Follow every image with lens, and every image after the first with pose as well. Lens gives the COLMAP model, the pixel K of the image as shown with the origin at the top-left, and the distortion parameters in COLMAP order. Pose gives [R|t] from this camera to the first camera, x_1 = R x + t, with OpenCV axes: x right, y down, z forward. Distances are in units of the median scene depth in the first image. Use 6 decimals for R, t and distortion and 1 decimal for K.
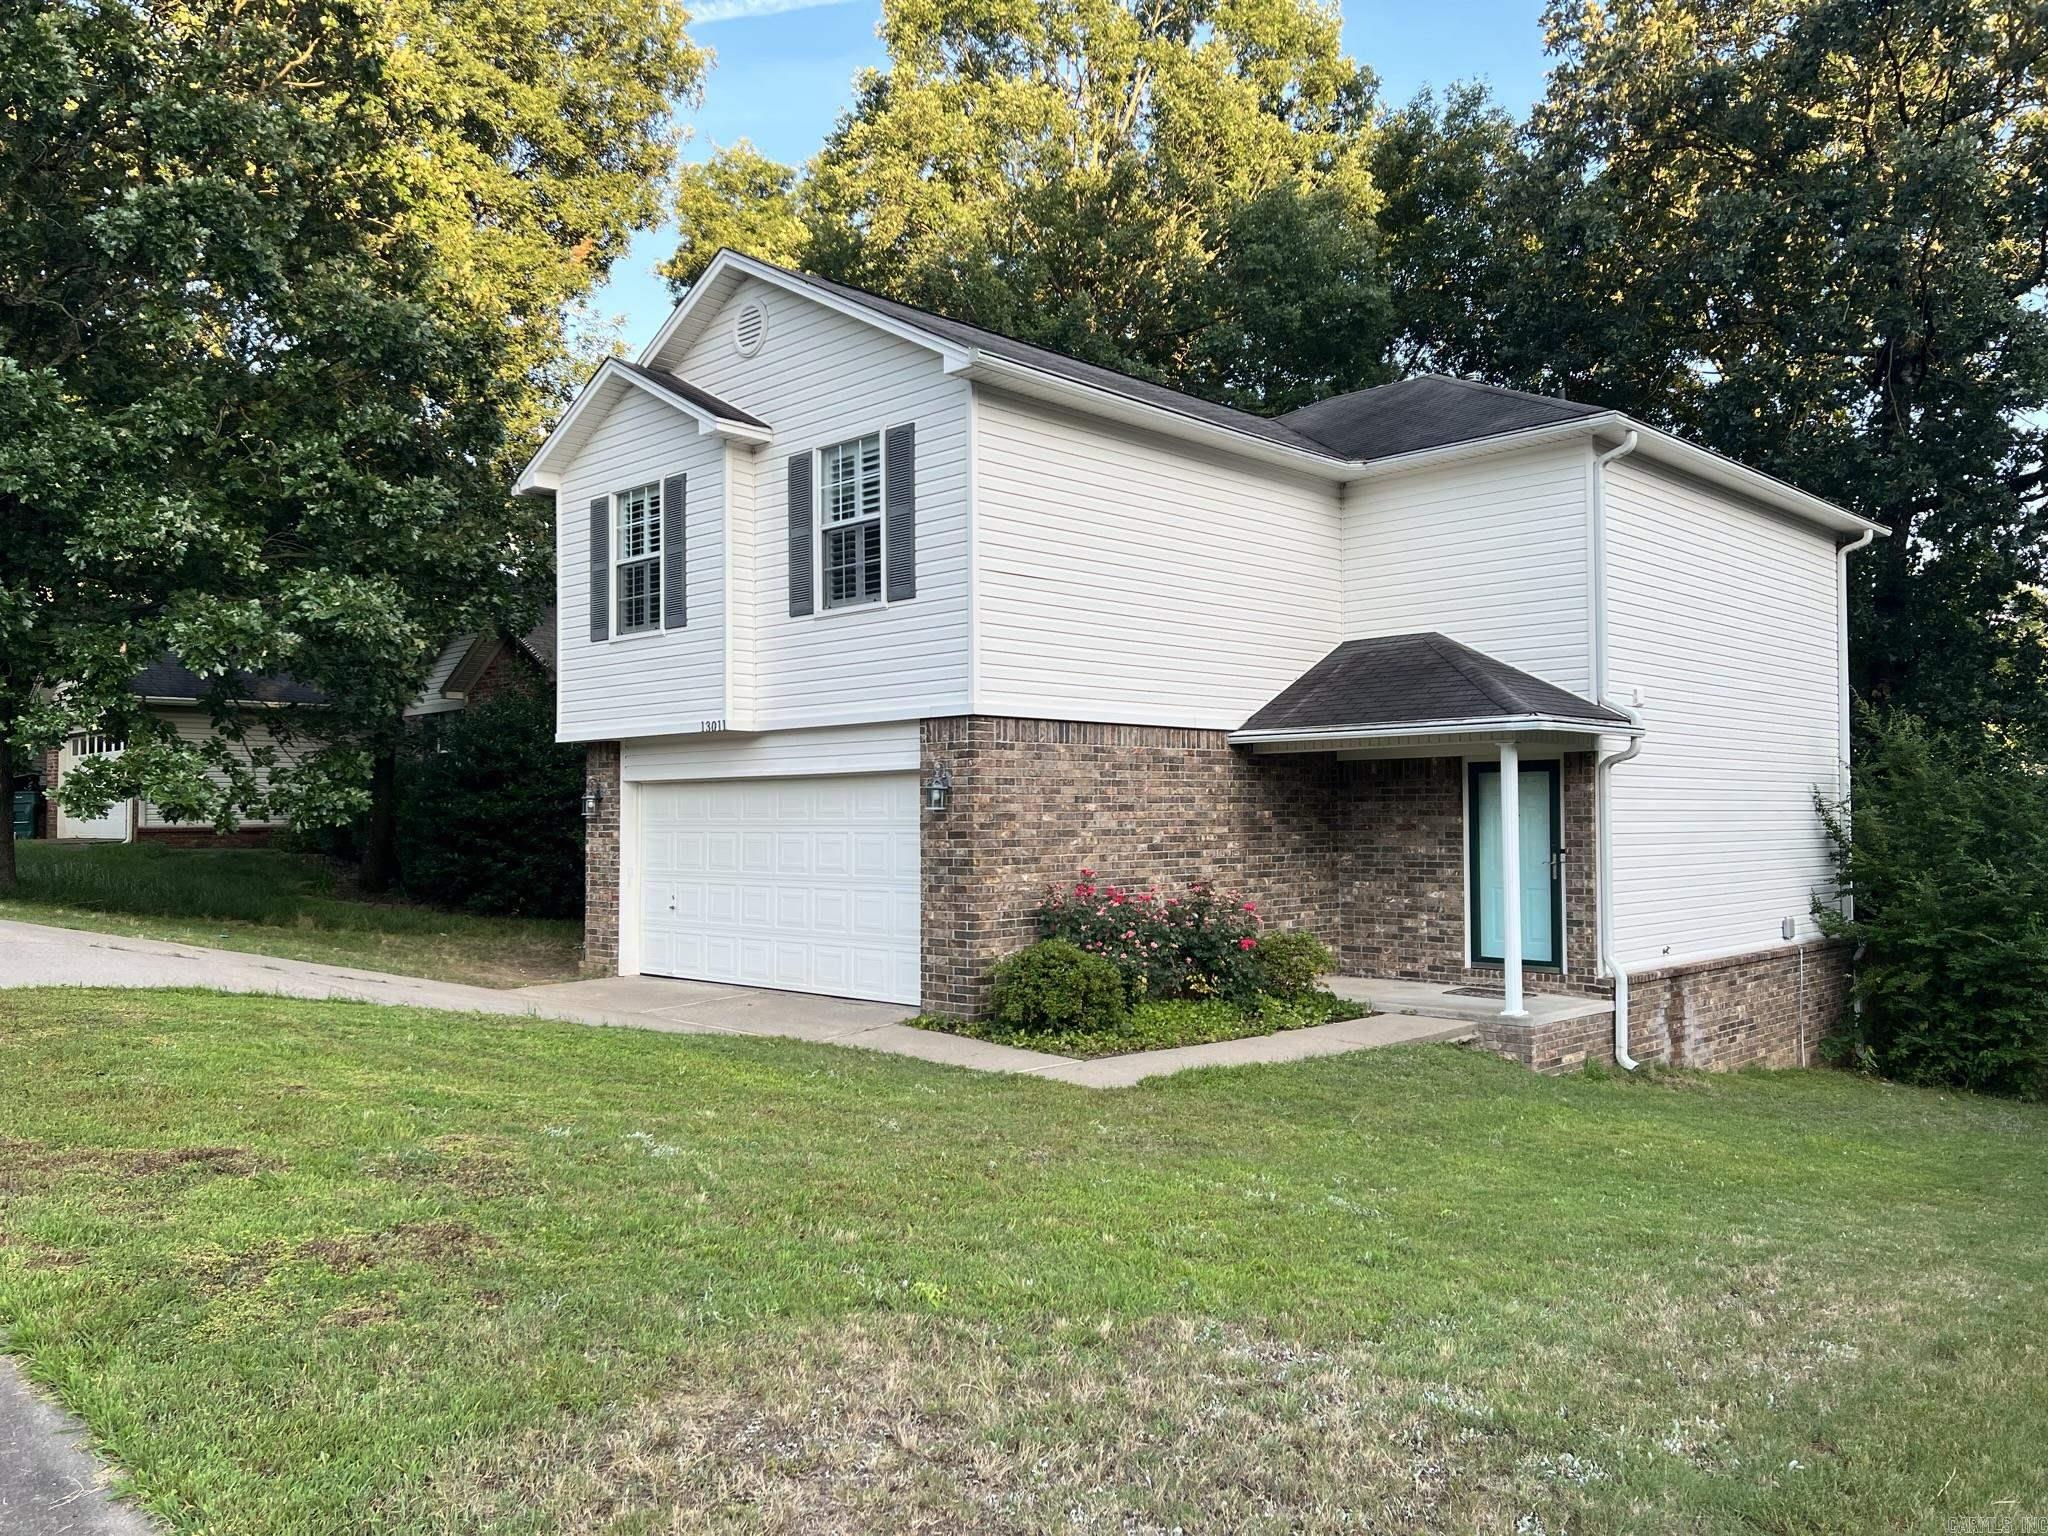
lens RADIAL K [[1585.6, 0, 1024.0], [0, 1585.6, 768.0], [0, 0, 1]] dist [-0.001280, -0.008052]
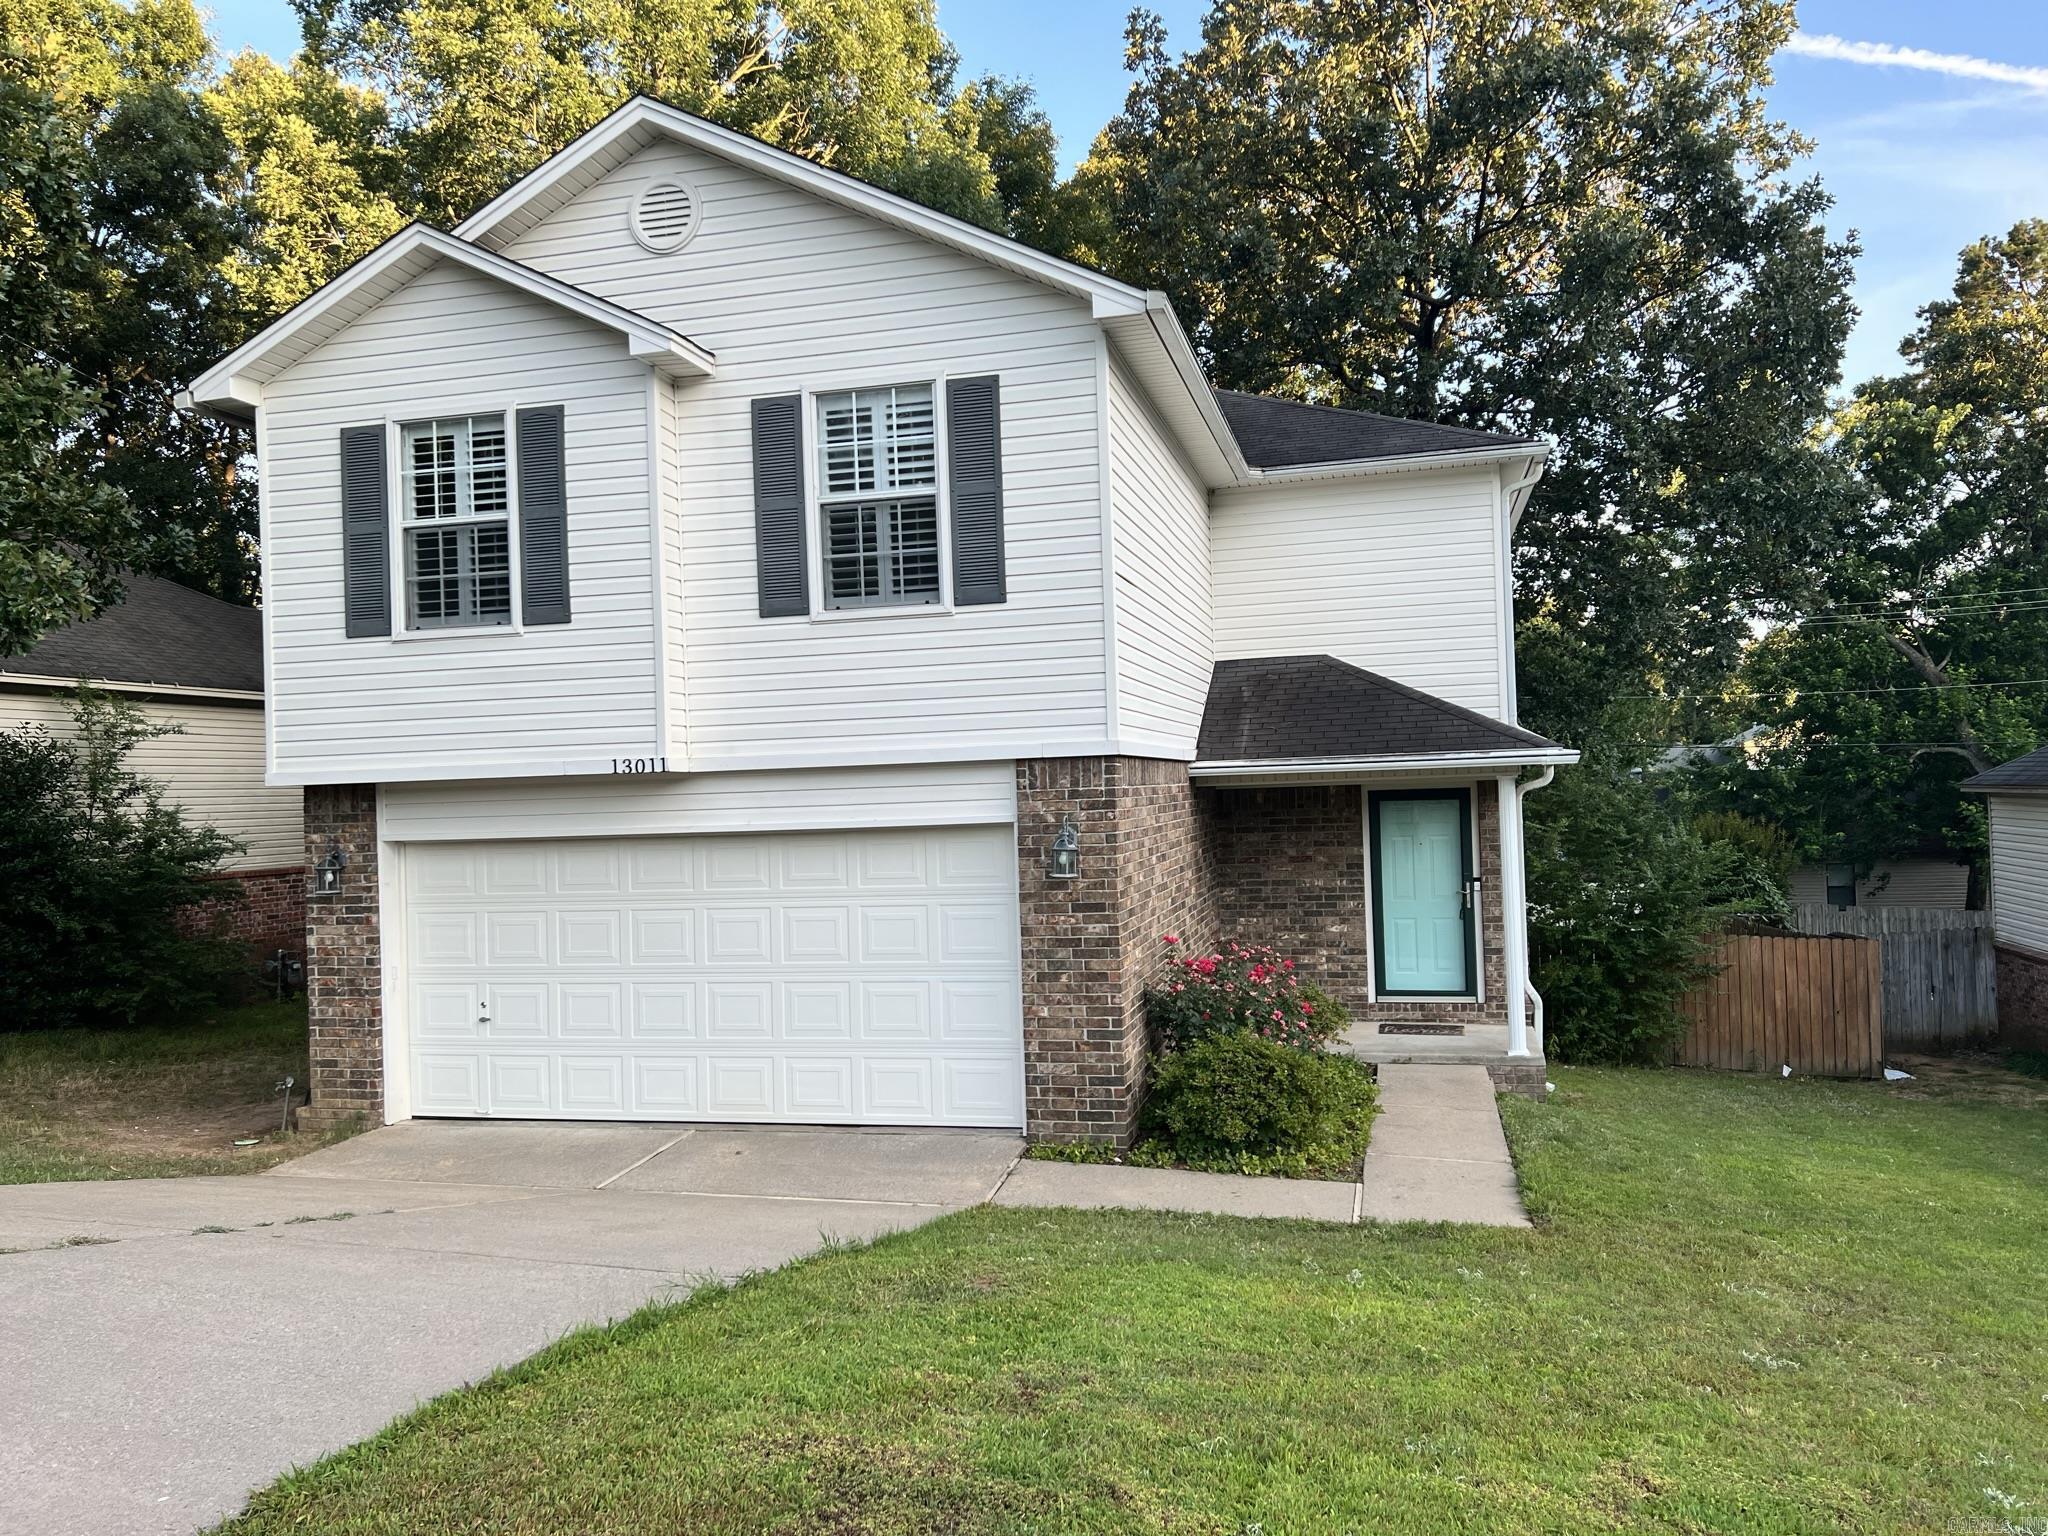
lens RADIAL K [[1543.2, 0, 1024.0], [0, 1543.2, 768.0], [0, 0, 1]] dist [0.046288, -0.056643]
pose [[0.859414, -0.015119, 0.511056, -0.399315], [0.011098, 0.999879, 0.010918, -0.030926], [-0.511159, -0.003711, 0.859478, 0.311413]]
